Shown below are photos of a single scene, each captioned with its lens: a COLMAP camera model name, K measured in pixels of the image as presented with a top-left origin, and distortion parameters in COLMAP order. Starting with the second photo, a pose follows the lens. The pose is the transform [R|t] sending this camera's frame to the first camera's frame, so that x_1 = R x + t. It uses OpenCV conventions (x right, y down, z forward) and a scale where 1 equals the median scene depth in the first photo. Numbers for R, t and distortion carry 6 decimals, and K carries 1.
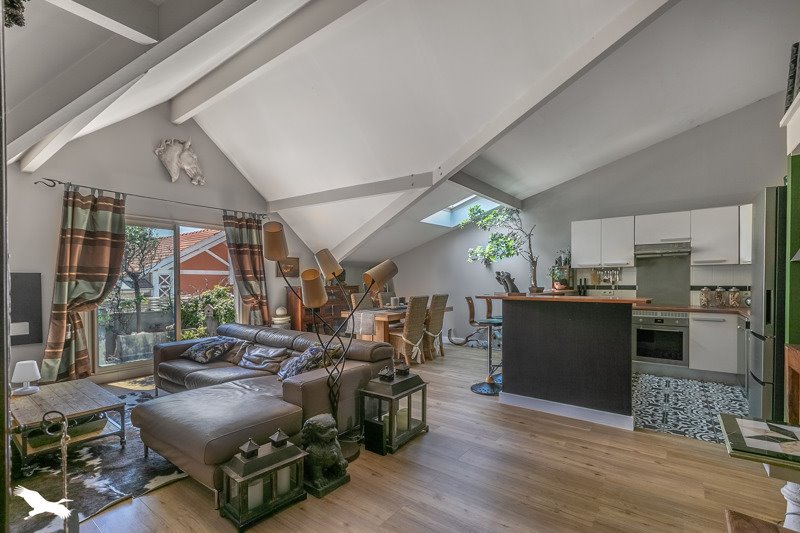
lens RADIAL K [[362.2, 0, 404.7], [0, 362.2, 285.1], [0, 0, 1]] dist [0.004694, 0.000463]
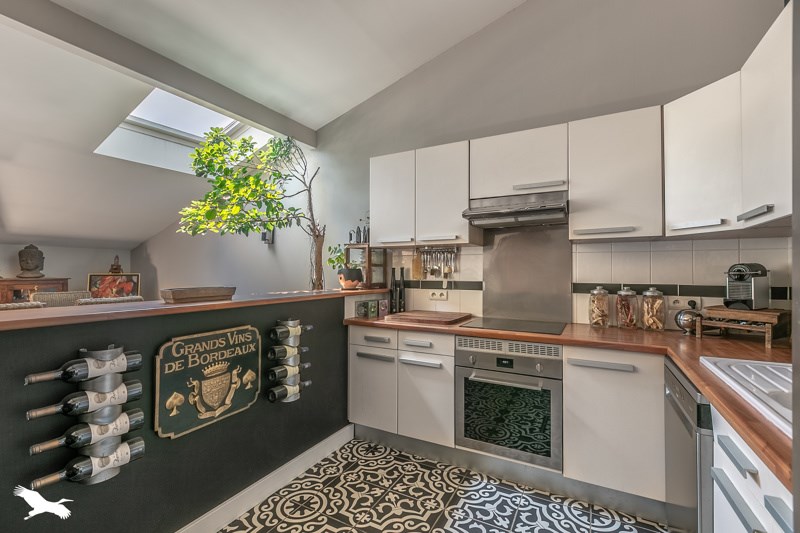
lens RADIAL K [[362.2, 0, 397.3], [0, 362.2, 268.1], [0, 0, 1]] dist [0.004694, 0.000463]
pose [[0.989507, 0.005497, 0.144378, 0.492689], [-0.002681, 0.999803, -0.019690, -0.008672], [-0.144458, 0.019096, 0.989327, 0.561915]]
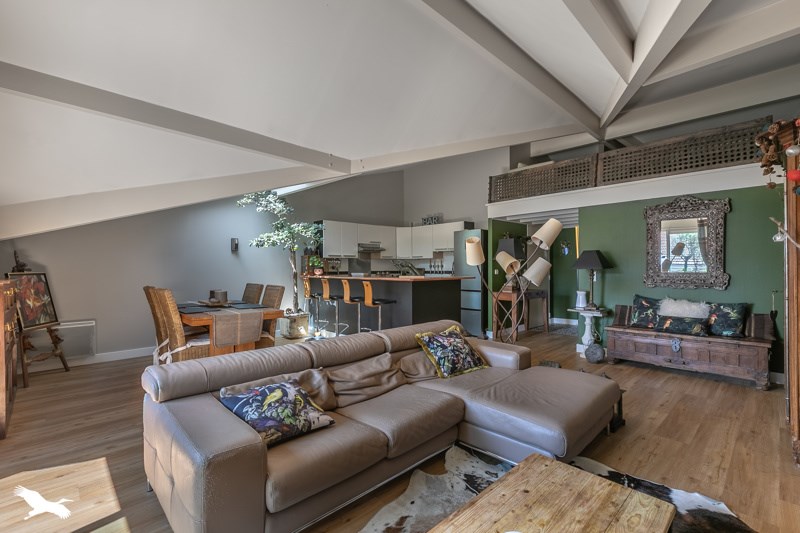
lens RADIAL K [[362.2, 0, 400.6], [0, 362.2, 267.3], [0, 0, 1]] dist [0.004694, 0.000463]
pose [[0.150769, 0.002132, 0.988567, -0.825886], [0.011895, 0.999921, -0.003970, -0.007861], [-0.988497, 0.012358, 0.150732, 0.647263]]
